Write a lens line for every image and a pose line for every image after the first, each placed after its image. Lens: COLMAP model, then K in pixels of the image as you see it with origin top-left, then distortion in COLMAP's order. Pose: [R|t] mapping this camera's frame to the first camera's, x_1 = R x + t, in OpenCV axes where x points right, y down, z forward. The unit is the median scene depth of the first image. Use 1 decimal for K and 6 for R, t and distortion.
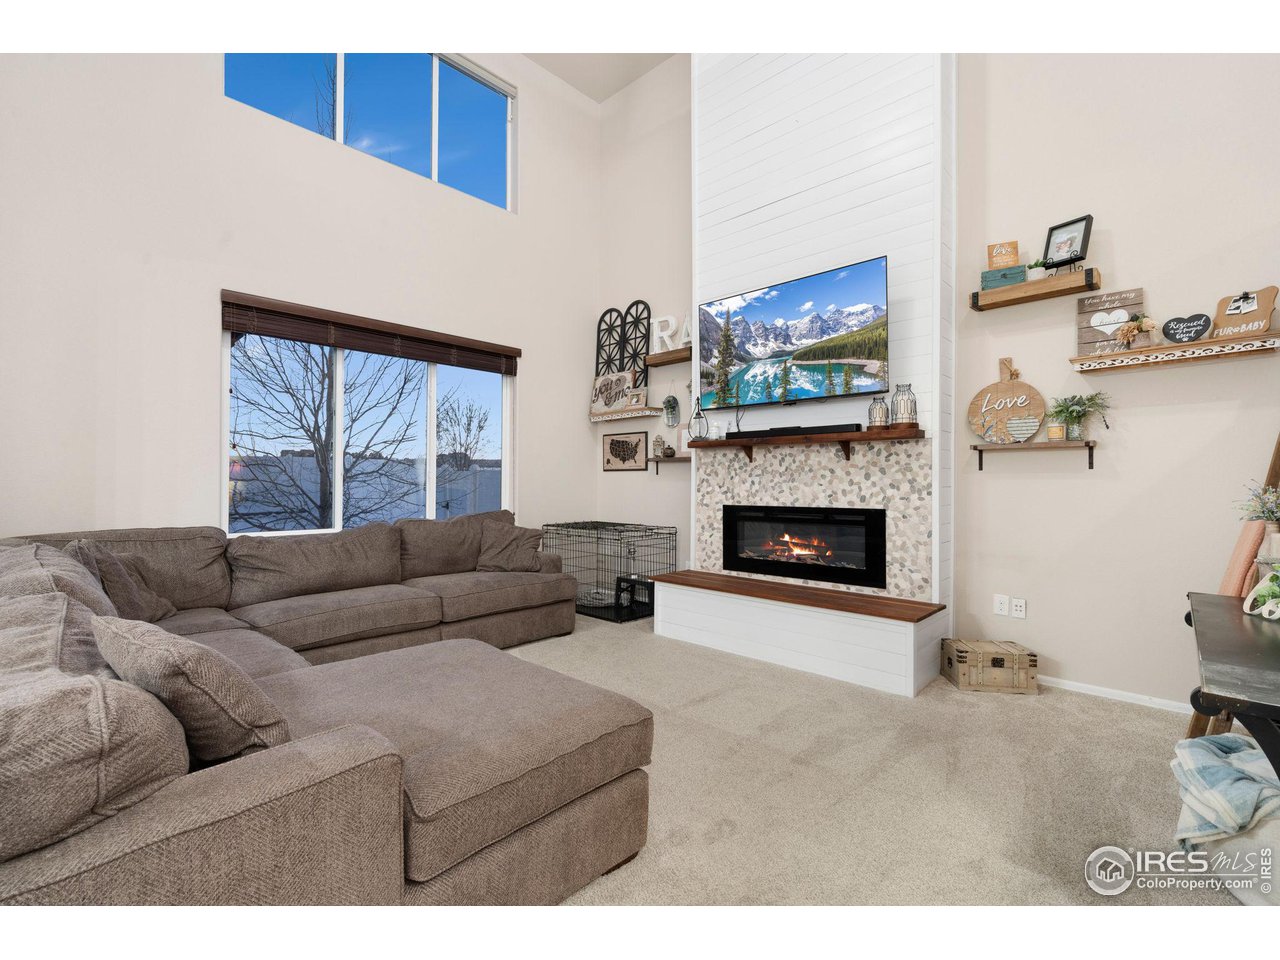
lens RADIAL K [[576.7, 0, 654.2], [0, 576.7, 476.9], [0, 0, 1]] dist [-0.010371, 0.000412]
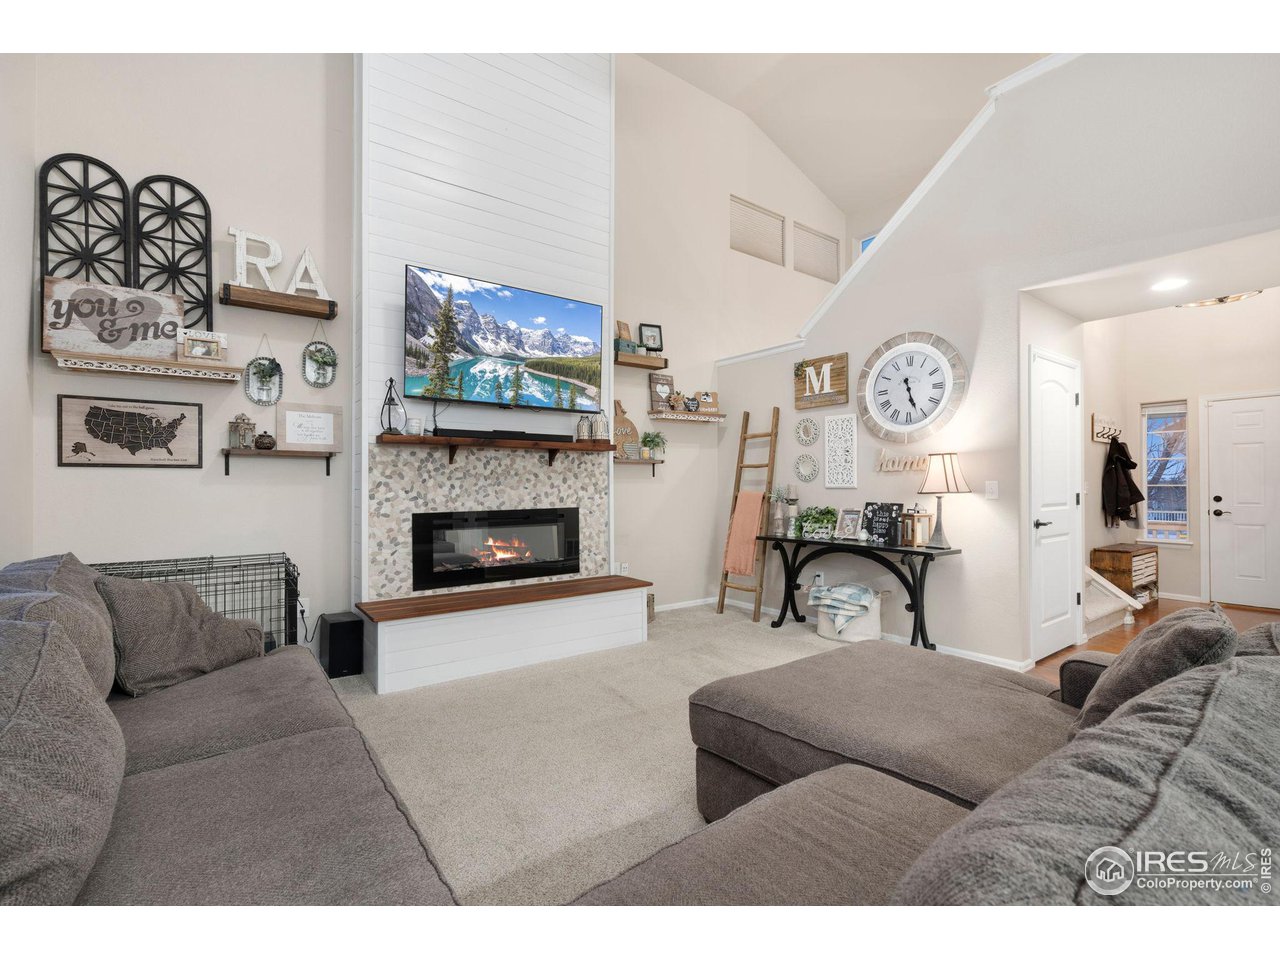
lens RADIAL K [[576.7, 0, 615.5], [0, 576.7, 484.1], [0, 0, 1]] dist [-0.010371, 0.000412]
pose [[0.194102, 0.002755, 0.980978, -0.693304], [-0.002544, 0.999994, -0.002304, 0.008006], [-0.980978, -0.002049, 0.194108, 0.604463]]
